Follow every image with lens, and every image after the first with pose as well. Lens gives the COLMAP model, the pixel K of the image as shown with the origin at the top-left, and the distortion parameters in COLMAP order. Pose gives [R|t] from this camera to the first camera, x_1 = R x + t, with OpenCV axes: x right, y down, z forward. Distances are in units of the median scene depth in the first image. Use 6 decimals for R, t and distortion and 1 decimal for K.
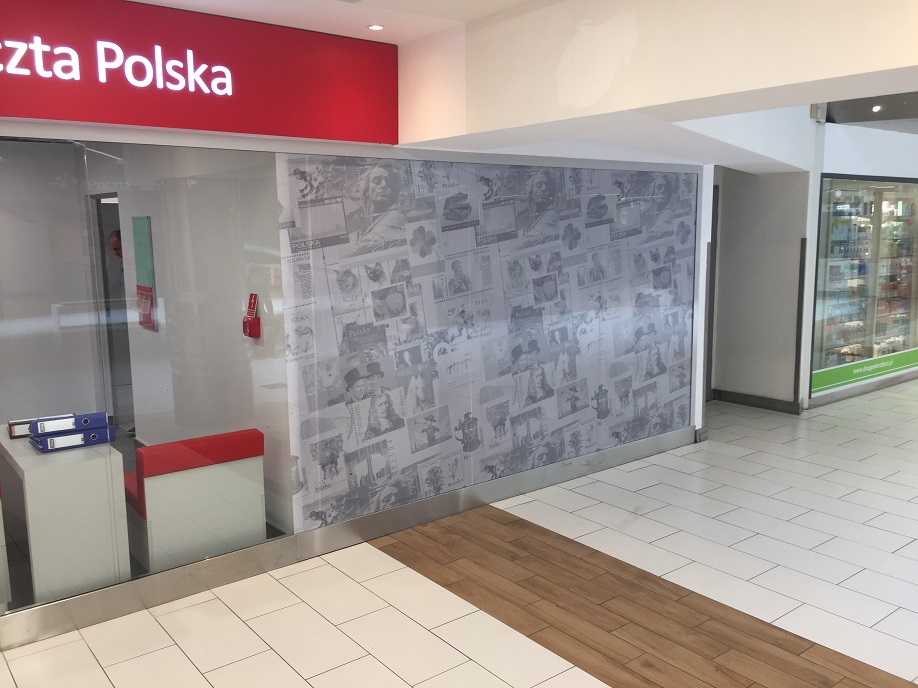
lens RADIAL K [[776.6, 0, 455.7], [0, 776.6, 343.9], [0, 0, 1]] dist [0.077140, -0.108341]
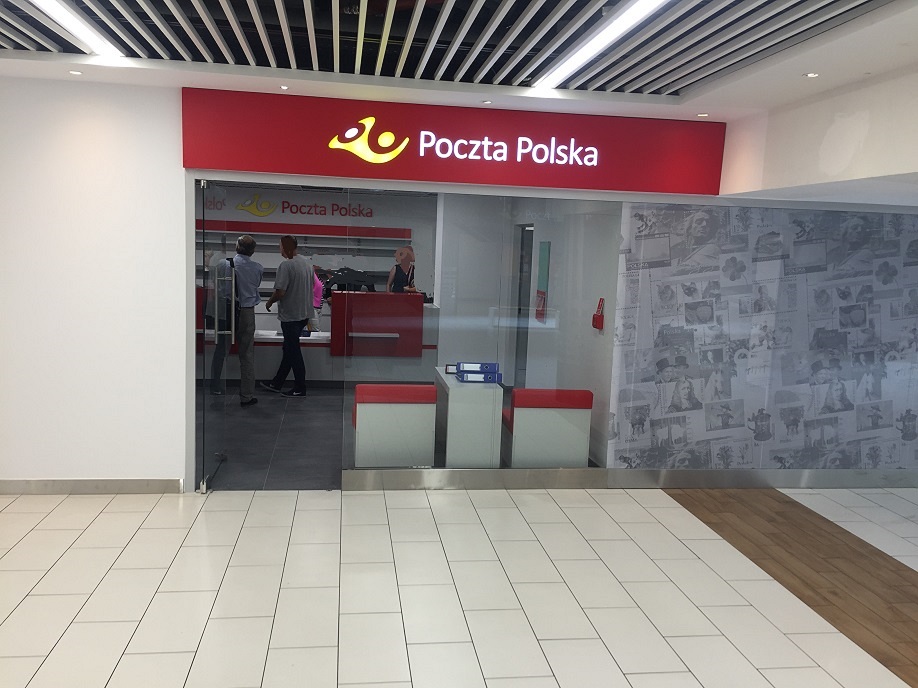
lens RADIAL K [[776.6, 0, 453.6], [0, 776.6, 339.2], [0, 0, 1]] dist [0.077140, -0.108341]
pose [[0.858864, 0.104586, -0.501413, 0.234947], [-0.124102, 0.992254, -0.005605, 0.052713], [0.496942, 0.067040, 0.865190, -0.369305]]
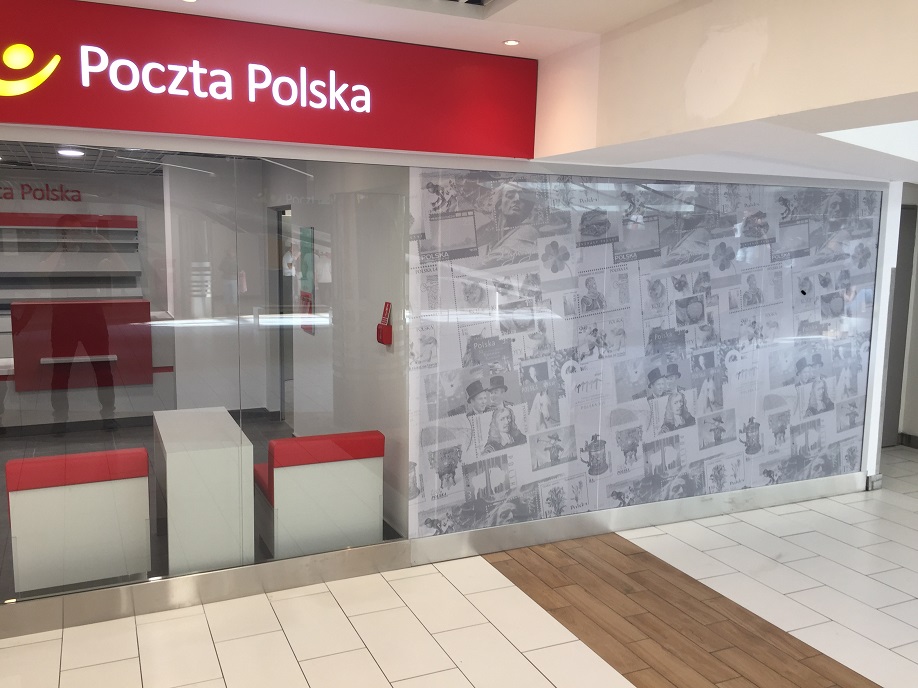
lens RADIAL K [[776.6, 0, 458.1], [0, 776.6, 344.4], [0, 0, 1]] dist [0.077140, -0.108341]
pose [[0.970939, 0.055463, -0.232810, 0.077762], [-0.060325, 0.998083, -0.013811, 0.000261], [0.231598, 0.027454, 0.972424, 0.016547]]
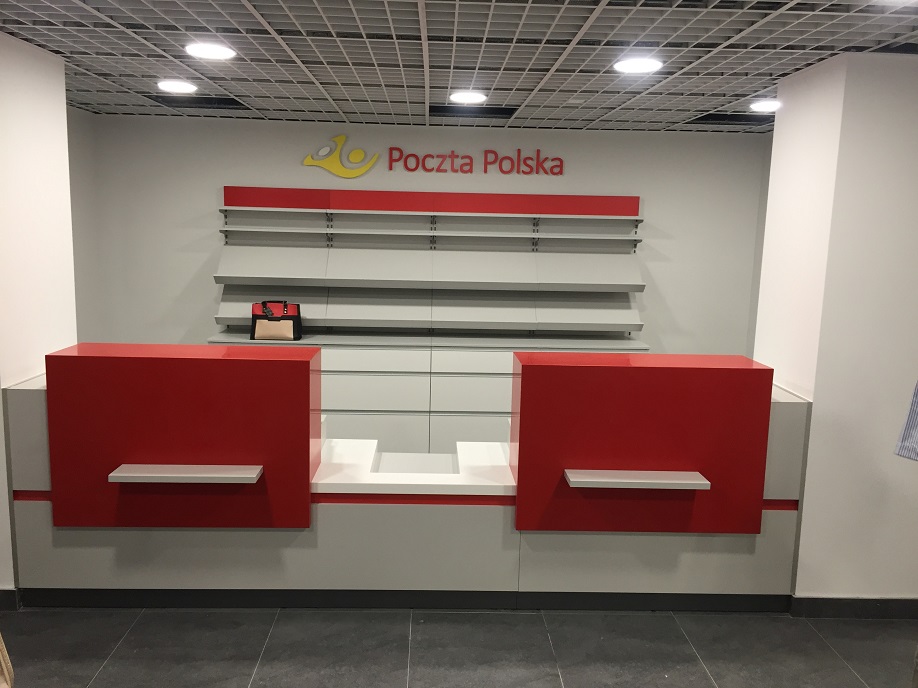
lens RADIAL K [[776.6, 0, 458.5], [0, 776.6, 343.8], [0, 0, 1]] dist [0.077140, -0.108341]
pose [[0.789368, 0.119379, -0.602201, -0.750459], [-0.124727, 0.991639, 0.033088, -0.084784], [0.601117, 0.048992, 0.797658, 0.675903]]
